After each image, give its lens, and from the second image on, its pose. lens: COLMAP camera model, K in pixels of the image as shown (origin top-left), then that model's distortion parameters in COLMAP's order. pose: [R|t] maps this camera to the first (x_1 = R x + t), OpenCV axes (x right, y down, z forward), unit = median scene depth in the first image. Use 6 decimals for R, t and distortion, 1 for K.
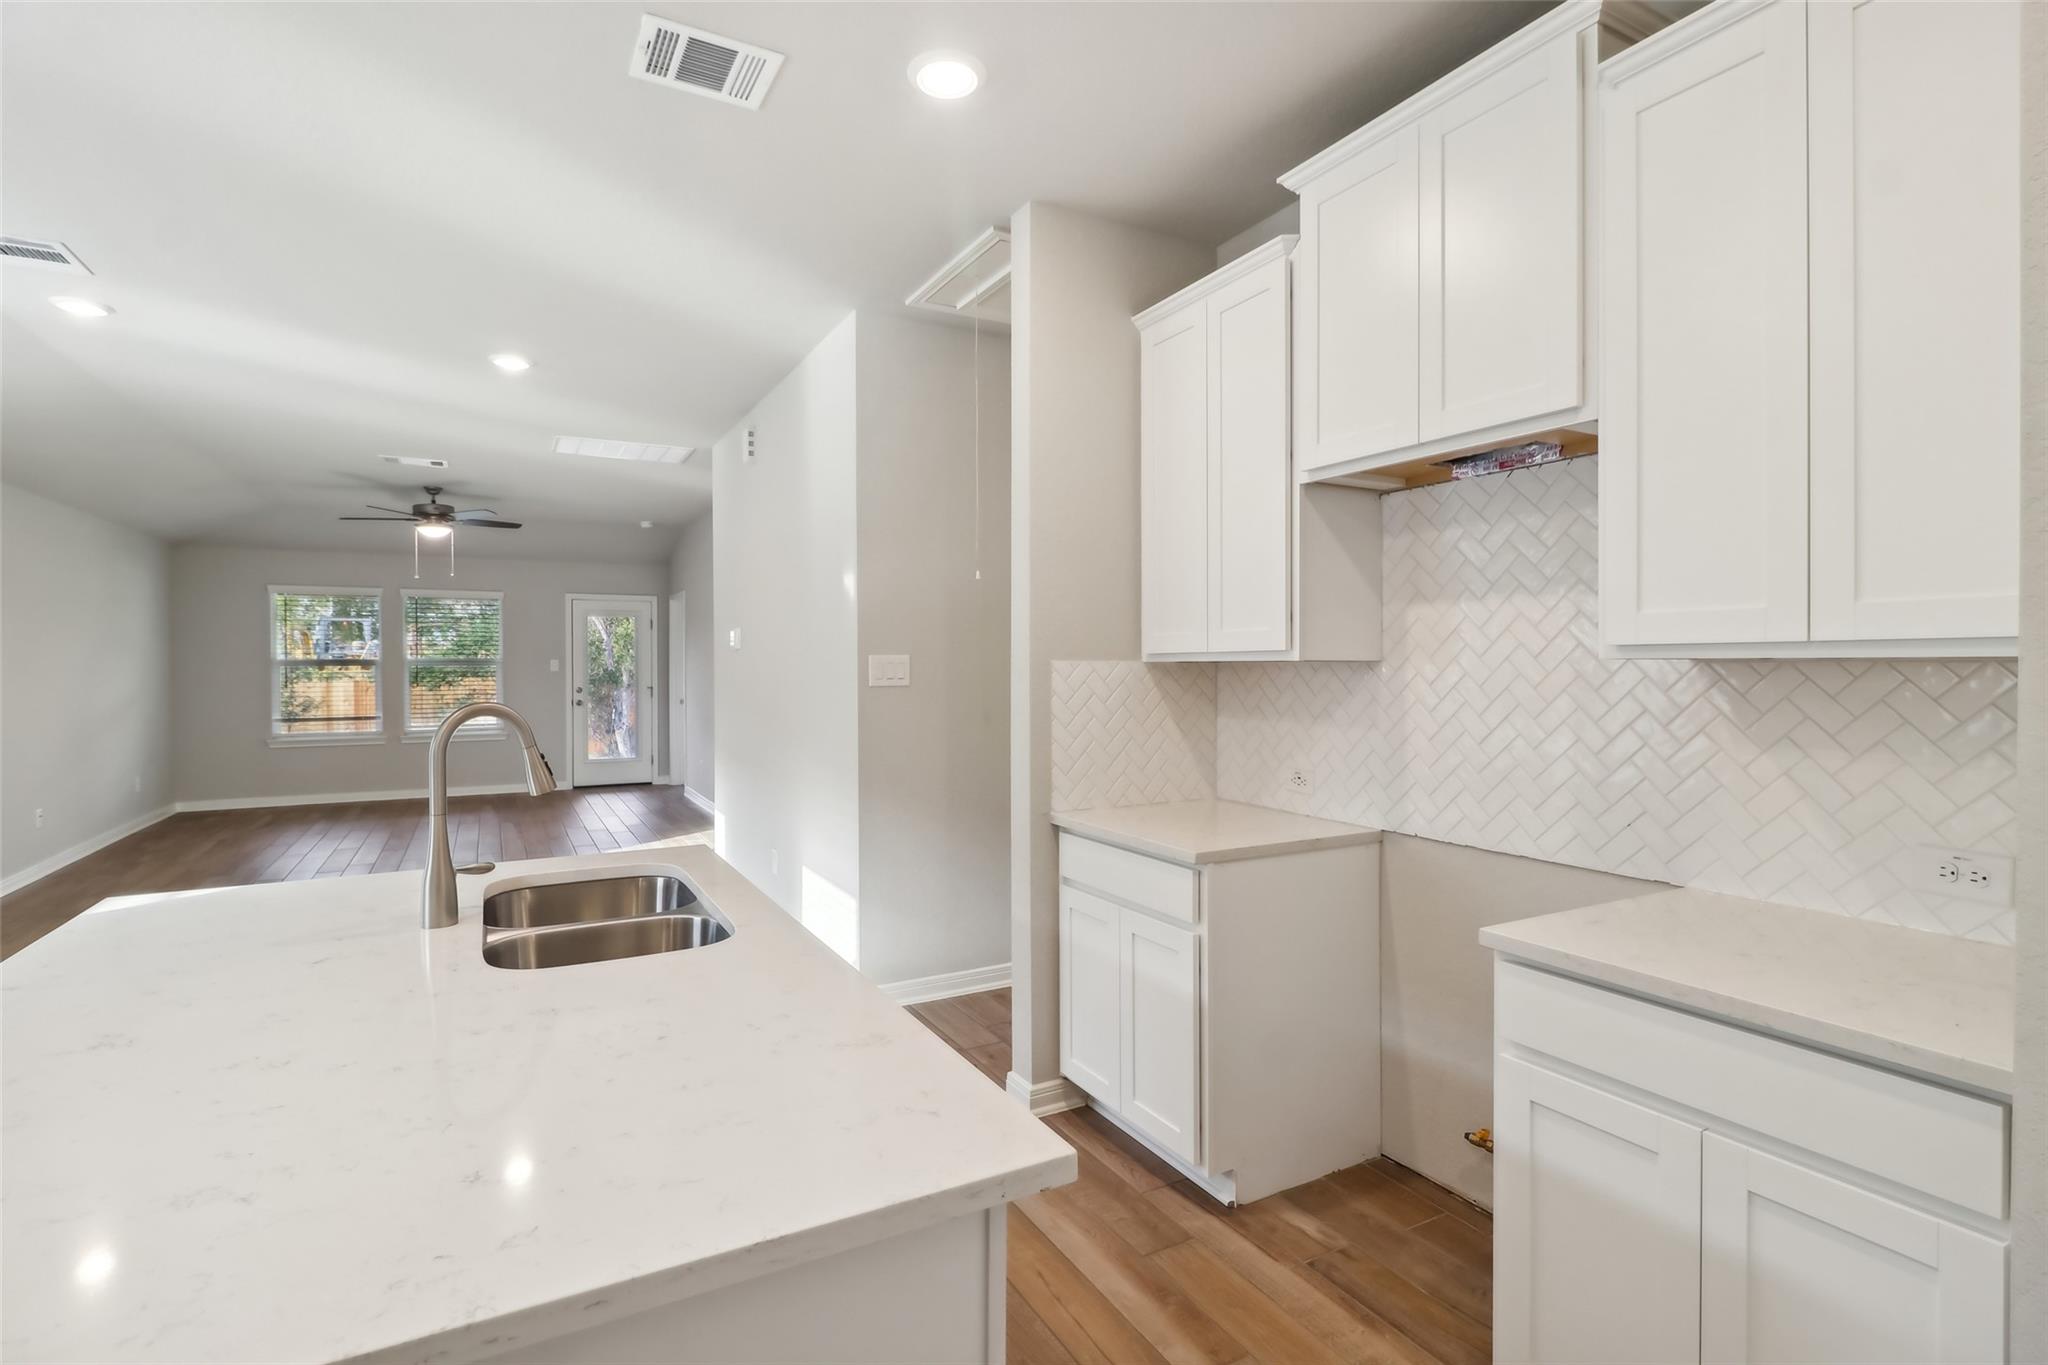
lens RADIAL K [[976.2, 0, 1005.9], [0, 976.2, 669.7], [0, 0, 1]] dist [0.004207, 0.000299]
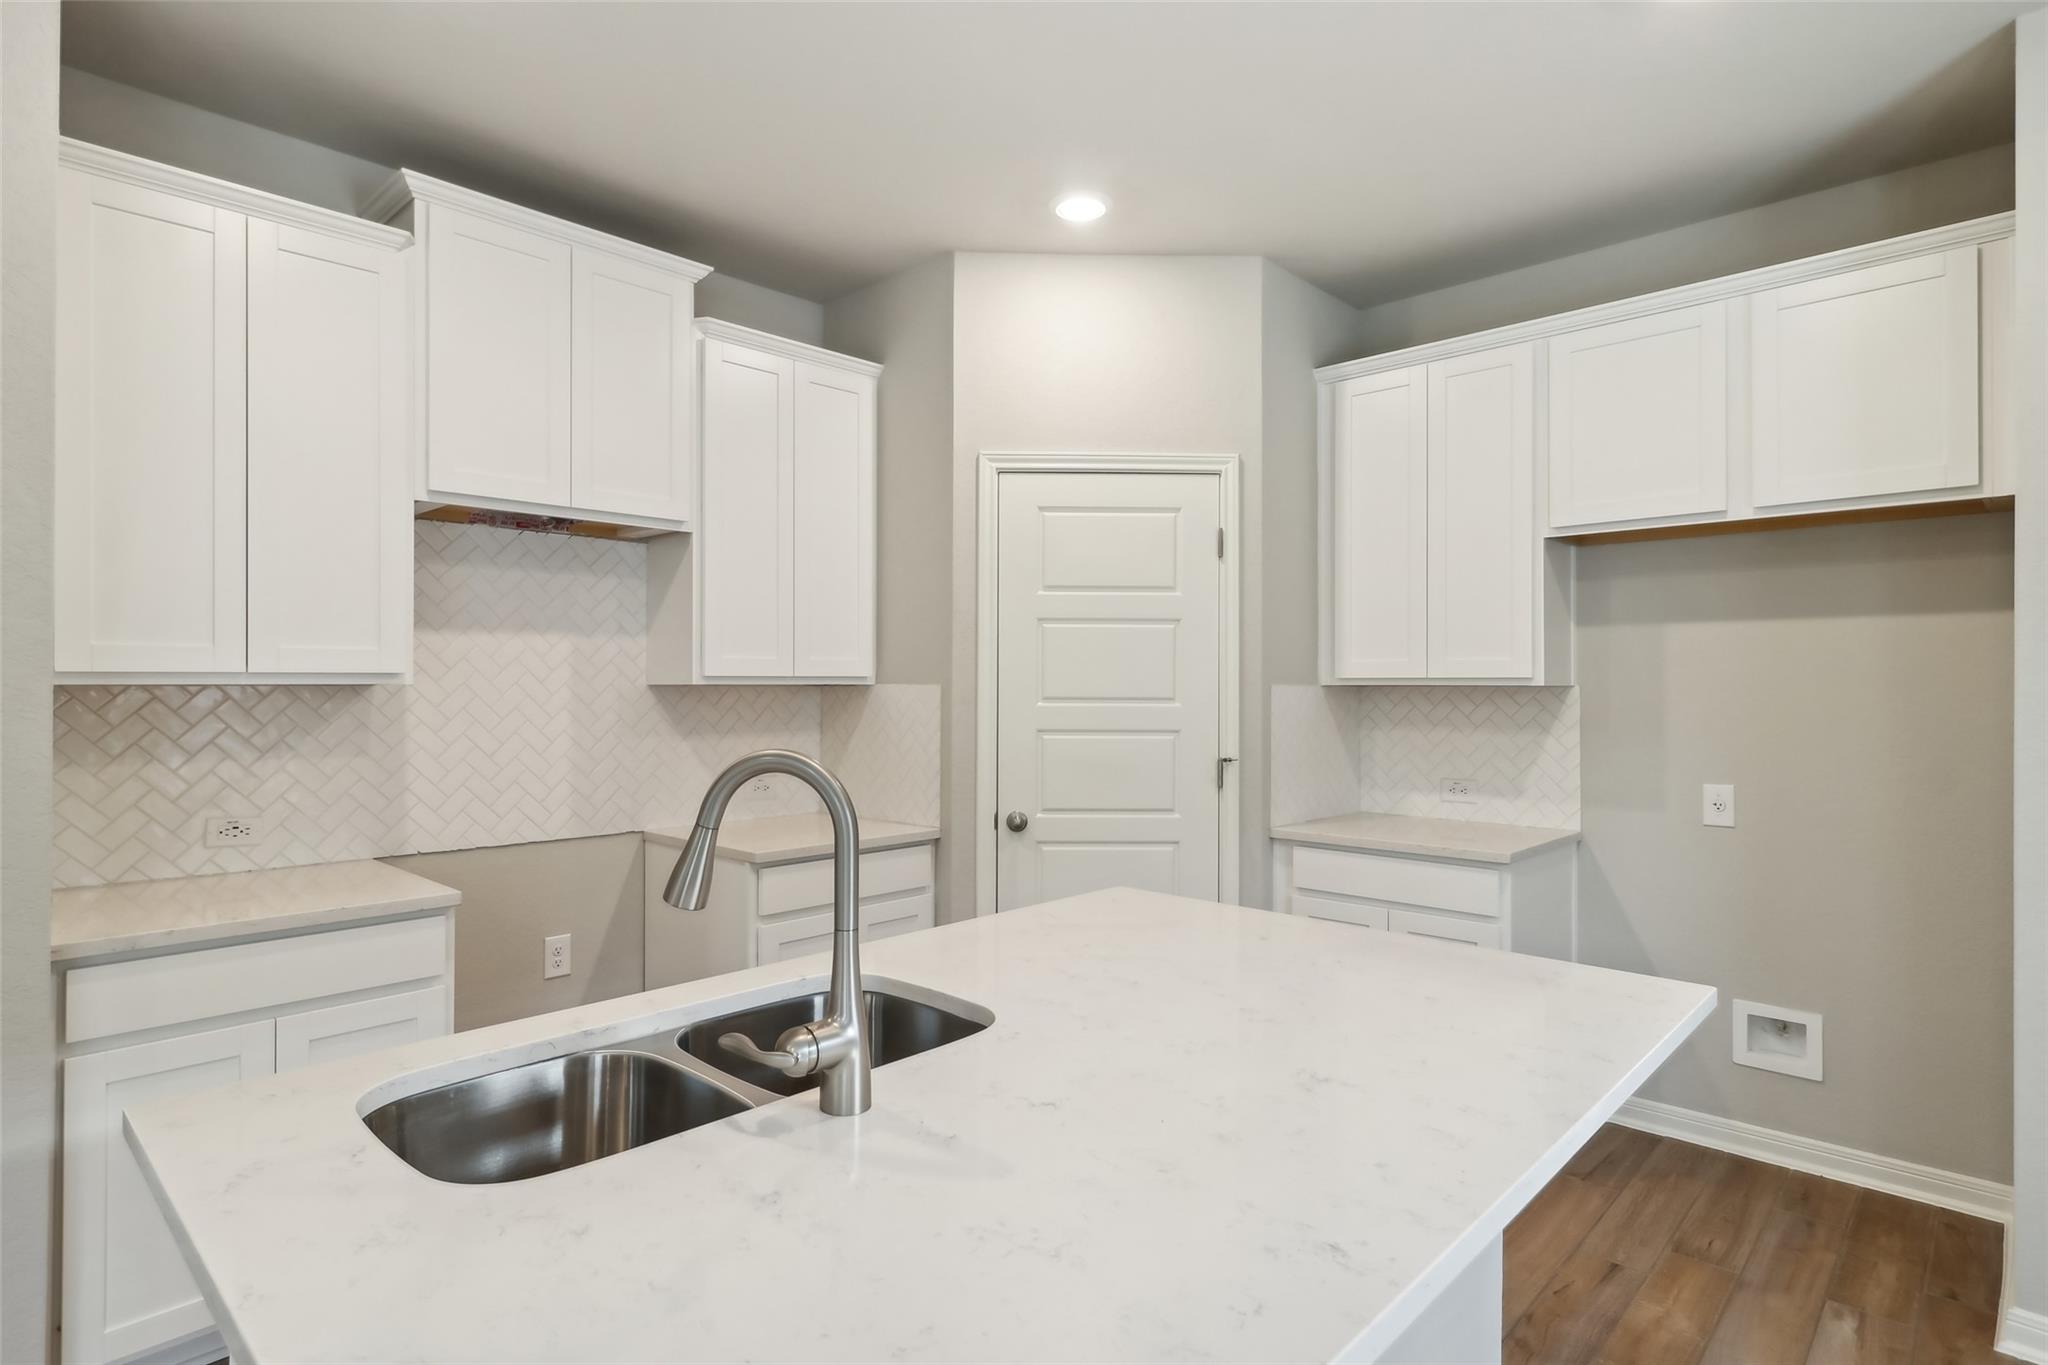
lens RADIAL K [[1058.9, 0, 1015.4], [0, 1058.9, 680.1], [0, 0, 1]] dist [0.007597, -0.000686]
pose [[-0.312405, 0.008585, 0.949910, -0.284455], [0.006198, 0.999956, -0.006999, -0.000794], [-0.949929, 0.003701, -0.312445, 0.250987]]
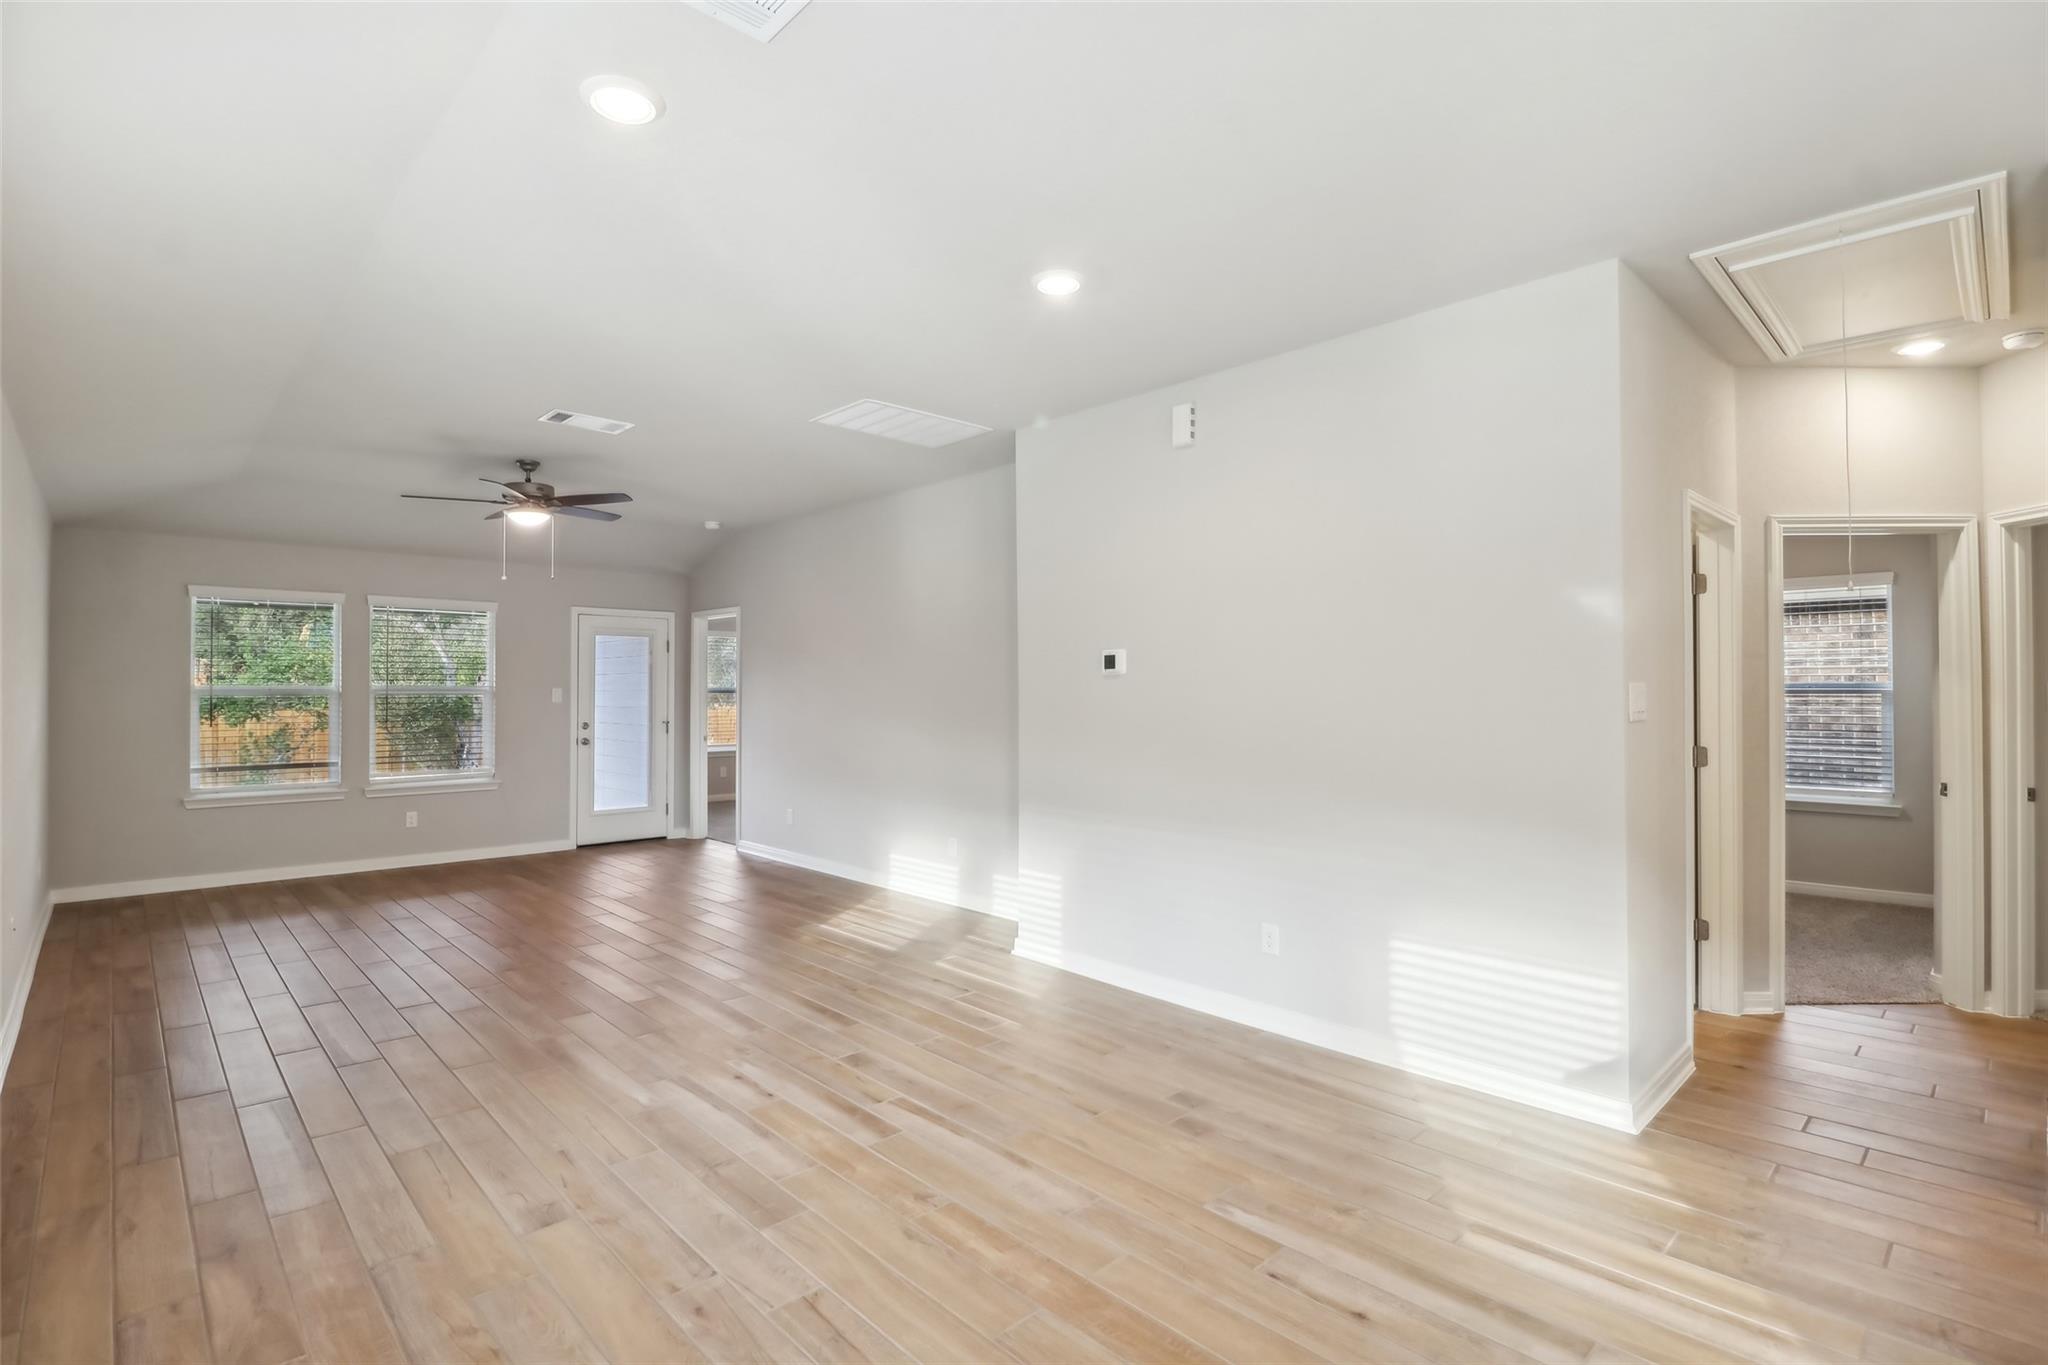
lens RADIAL K [[969.4, 0, 1010.1], [0, 969.4, 675.6], [0, 0, 1]] dist [-0.000914, -0.012163]
pose [[0.965730, 0.005568, 0.259490, -0.421098], [0.000782, 0.999703, -0.024361, -0.001038], [-0.259548, 0.023729, 0.965439, 0.180579]]
